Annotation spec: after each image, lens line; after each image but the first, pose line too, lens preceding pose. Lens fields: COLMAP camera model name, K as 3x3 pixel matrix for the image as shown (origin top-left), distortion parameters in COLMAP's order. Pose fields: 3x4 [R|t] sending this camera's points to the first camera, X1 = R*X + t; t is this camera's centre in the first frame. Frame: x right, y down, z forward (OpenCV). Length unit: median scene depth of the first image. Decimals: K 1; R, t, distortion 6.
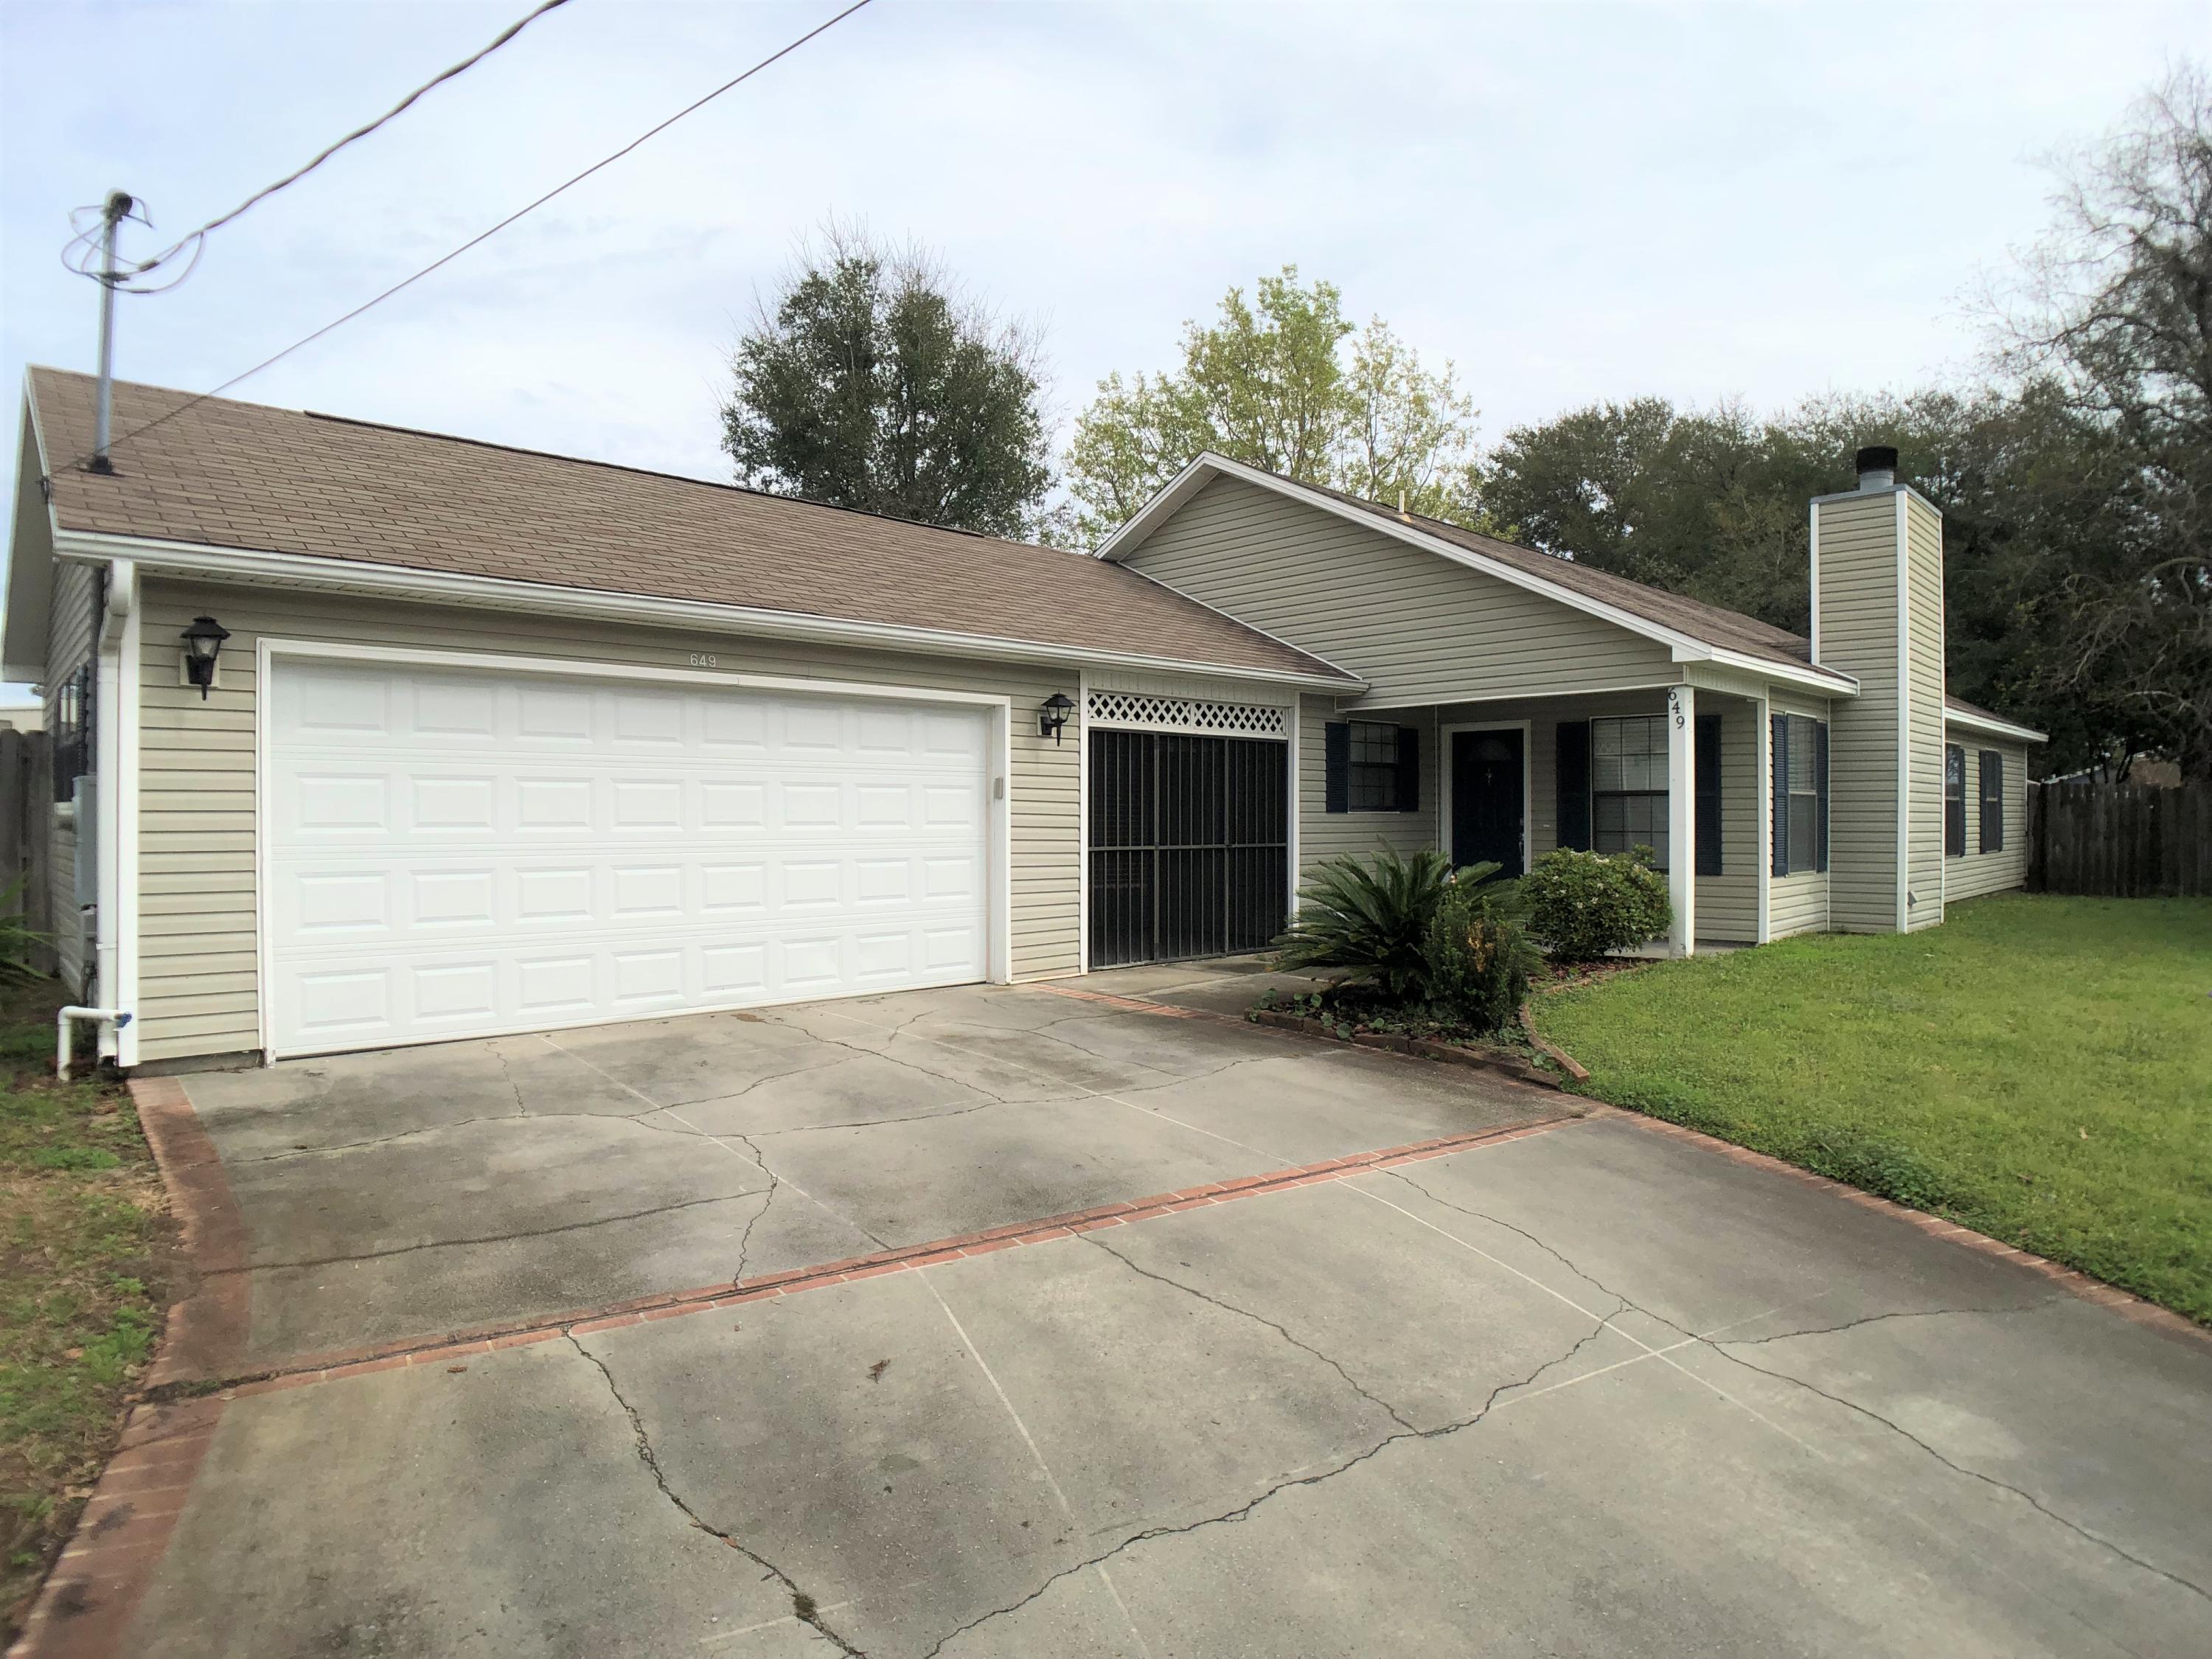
lens RADIAL K [[1268.2, 0, 1108.5], [0, 1268.2, 813.9], [0, 0, 1]] dist [-0.061242, -0.002980]
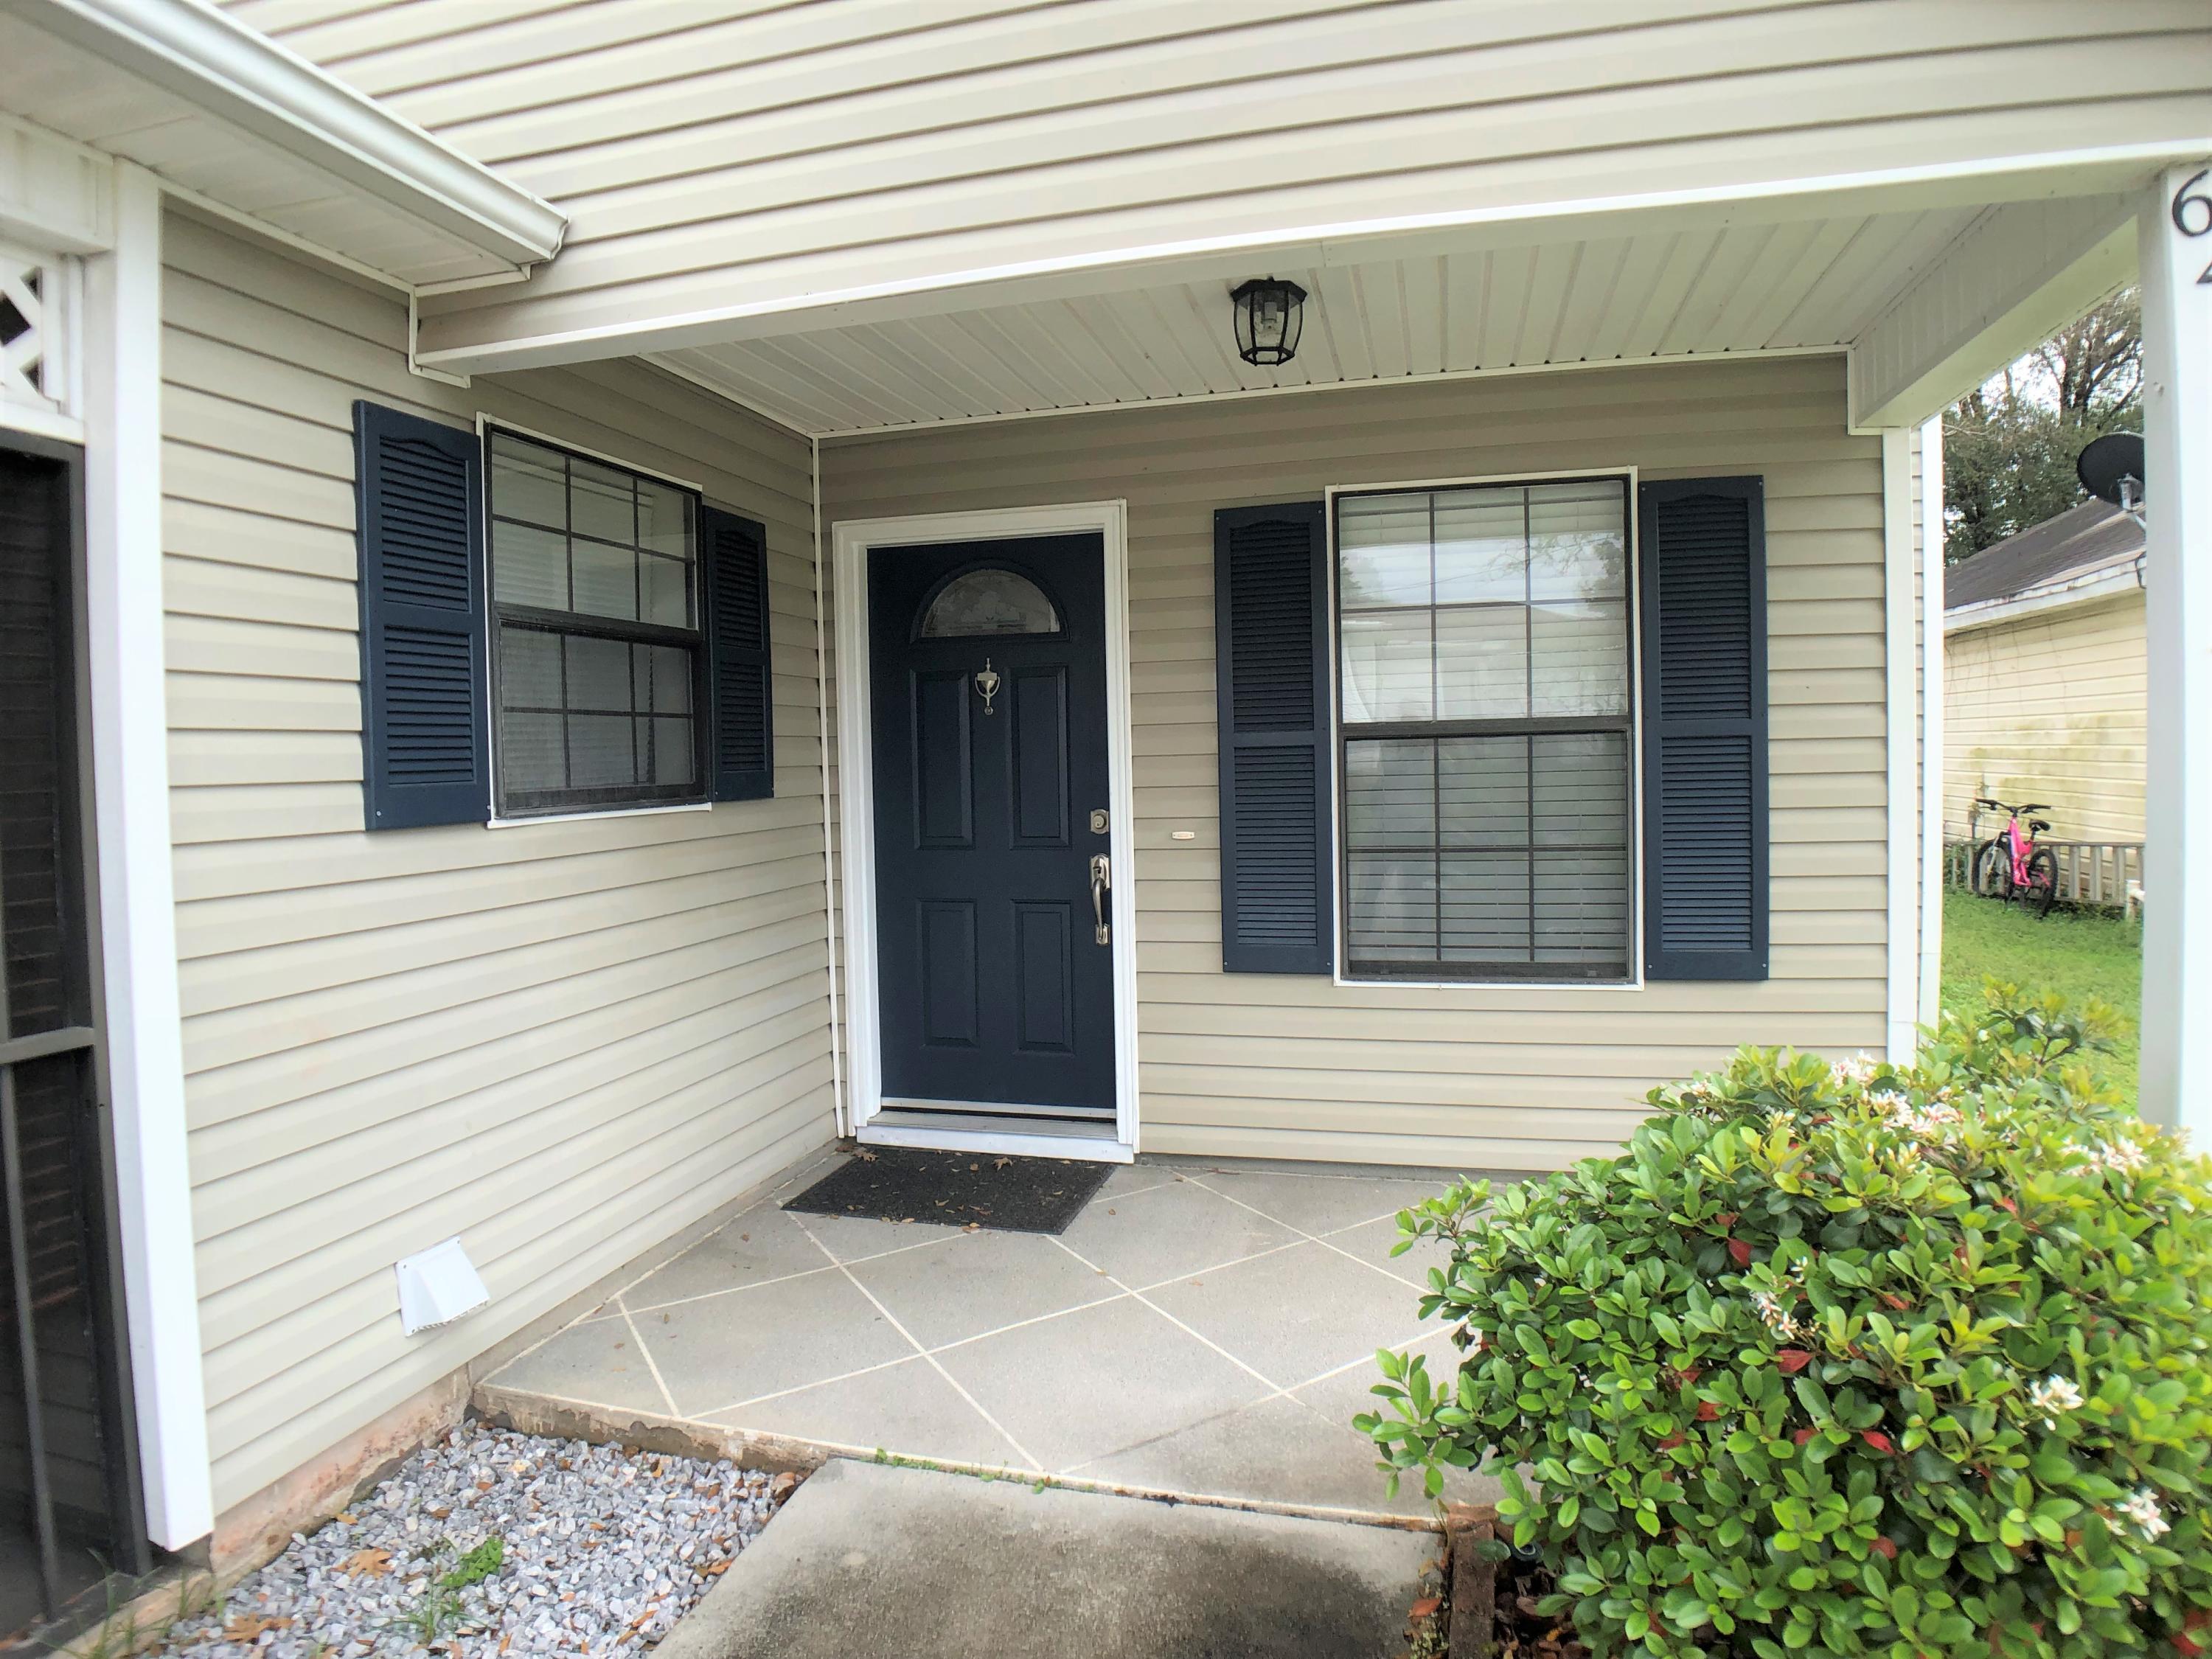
lens RADIAL K [[1268.2, 0, 1104.2], [0, 1268.2, 810.6], [0, 0, 1]] dist [-0.061242, -0.002980]
pose [[0.851779, -0.042009, 0.522214, 0.154718], [0.023311, 0.998832, 0.042328, -0.010002], [-0.523382, -0.023881, 0.851763, 0.701286]]
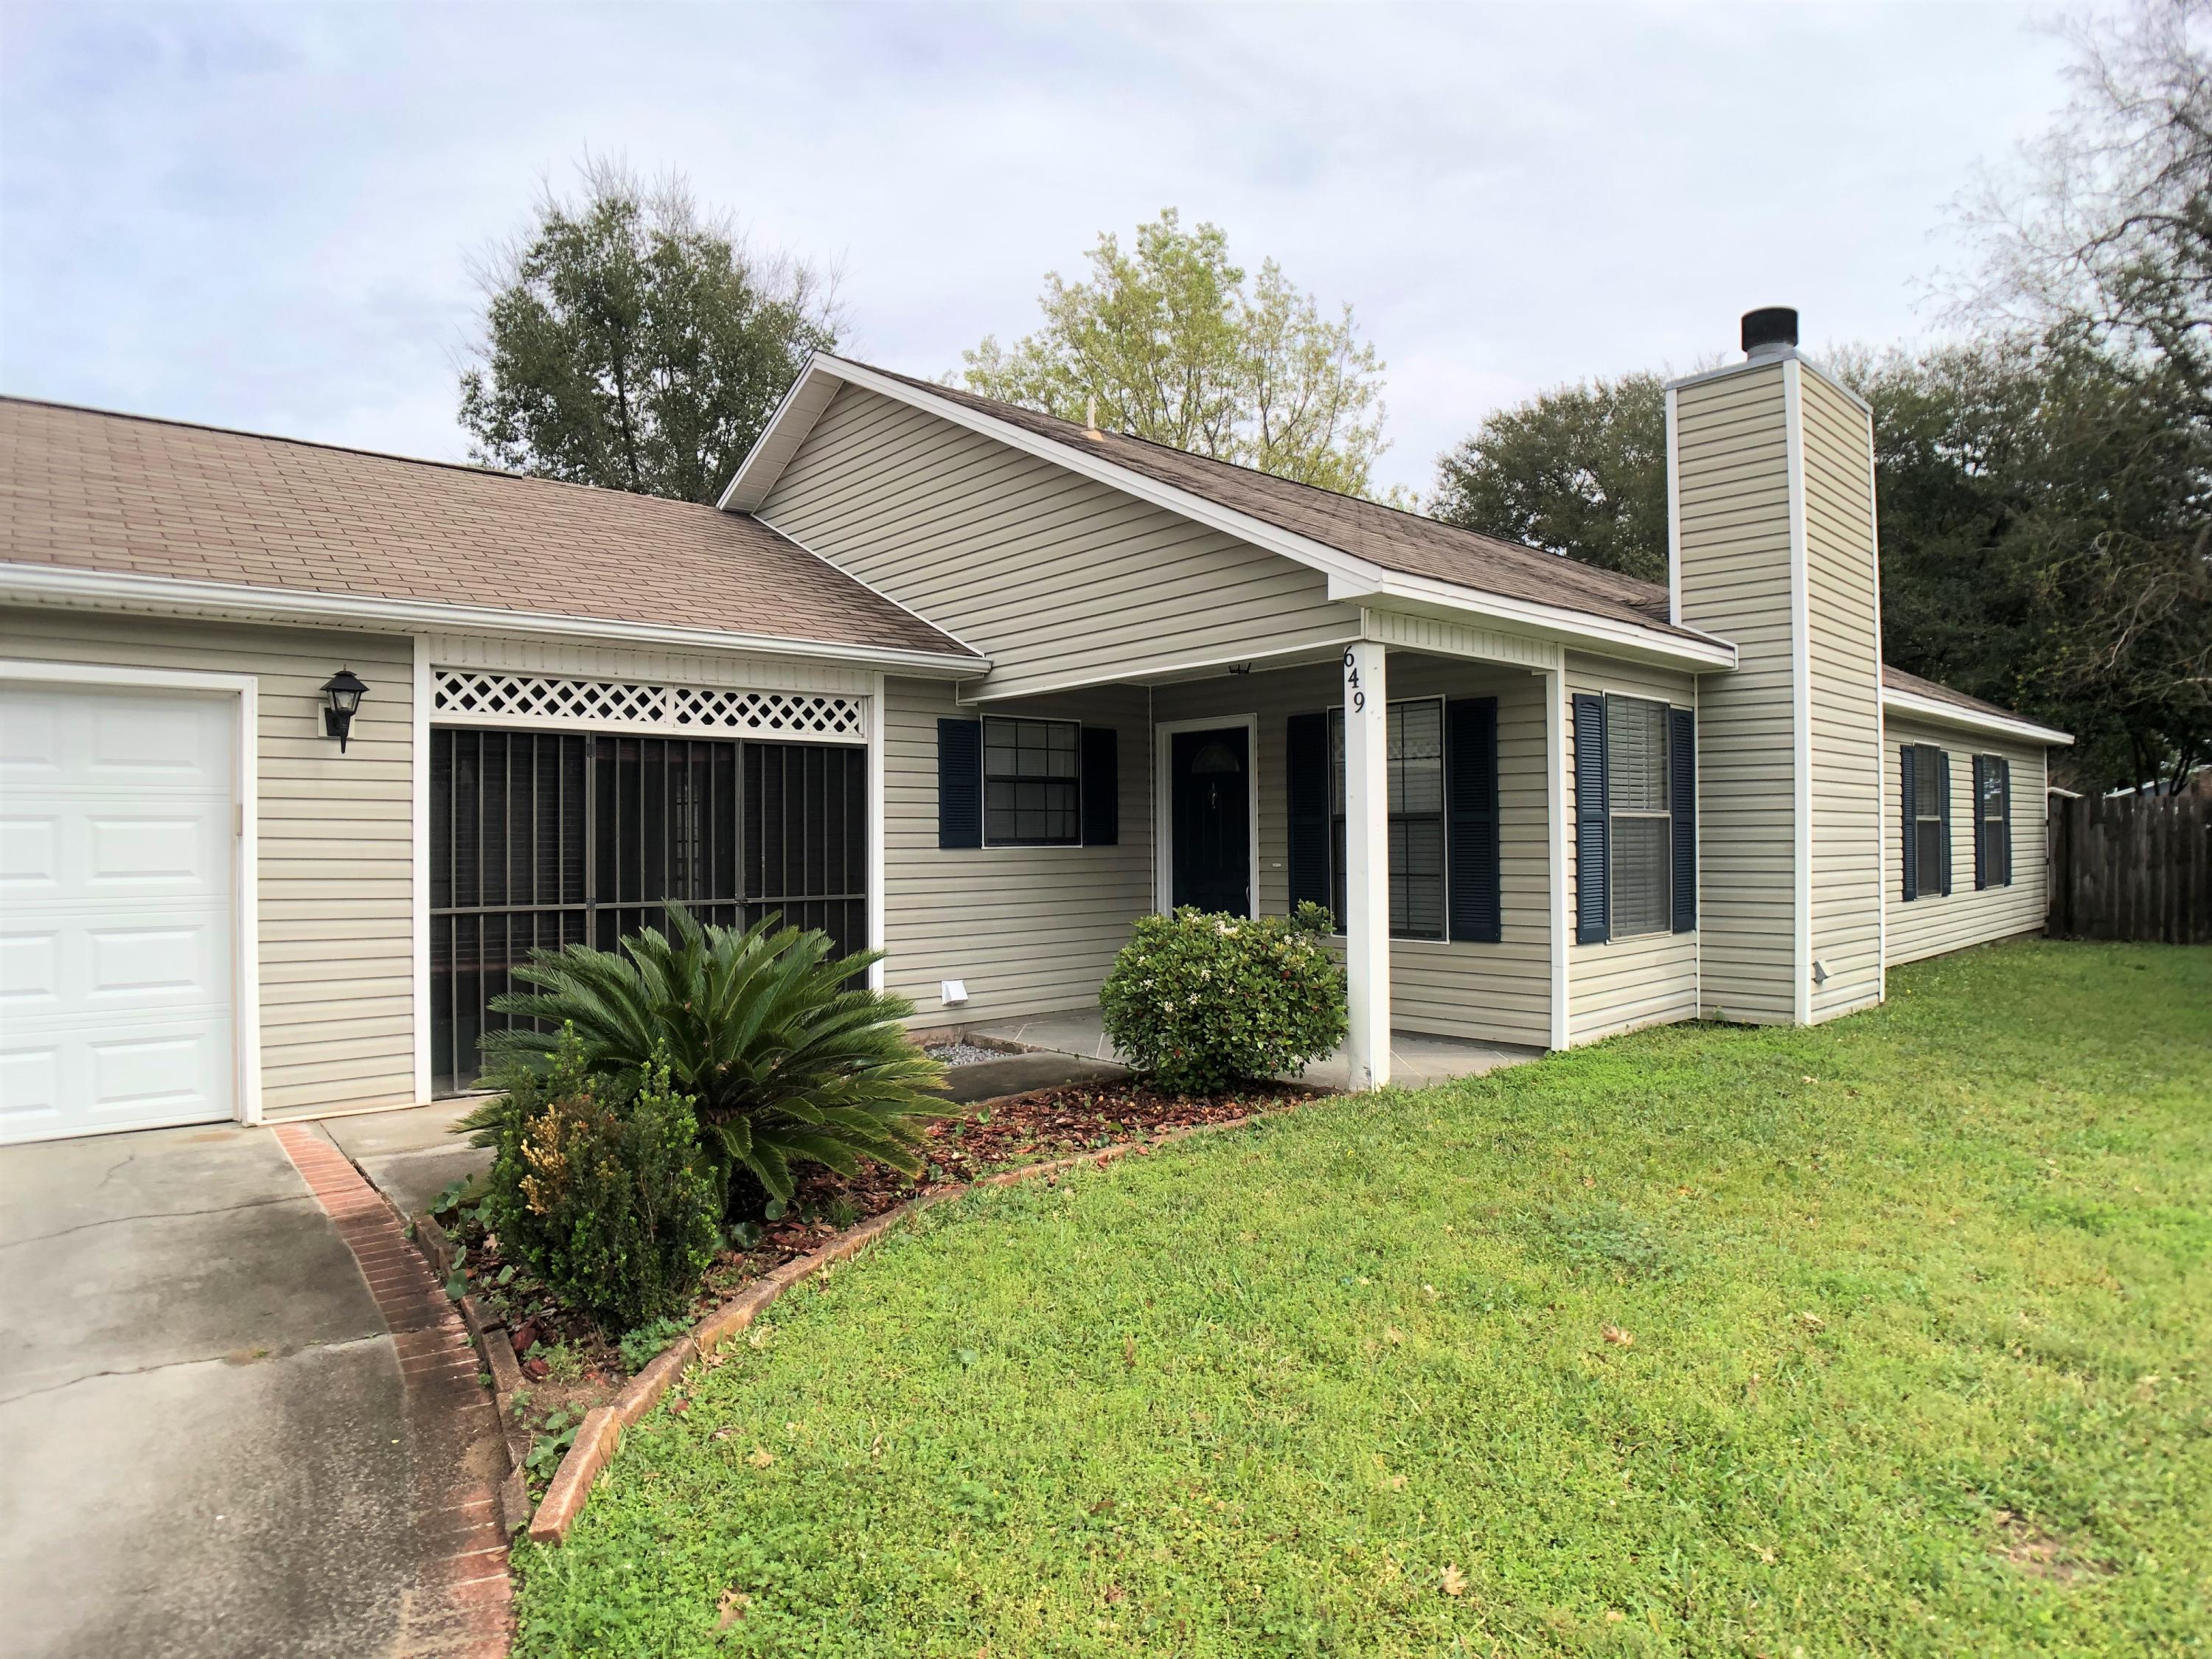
lens RADIAL K [[1268.2, 0, 1085.6], [0, 1268.2, 823.3], [0, 0, 1]] dist [-0.061242, -0.002980]
pose [[0.998649, -0.007269, -0.051456, 0.264576], [0.006731, 0.999921, -0.010628, -0.006347], [0.051530, 0.010267, 0.998619, 0.284463]]
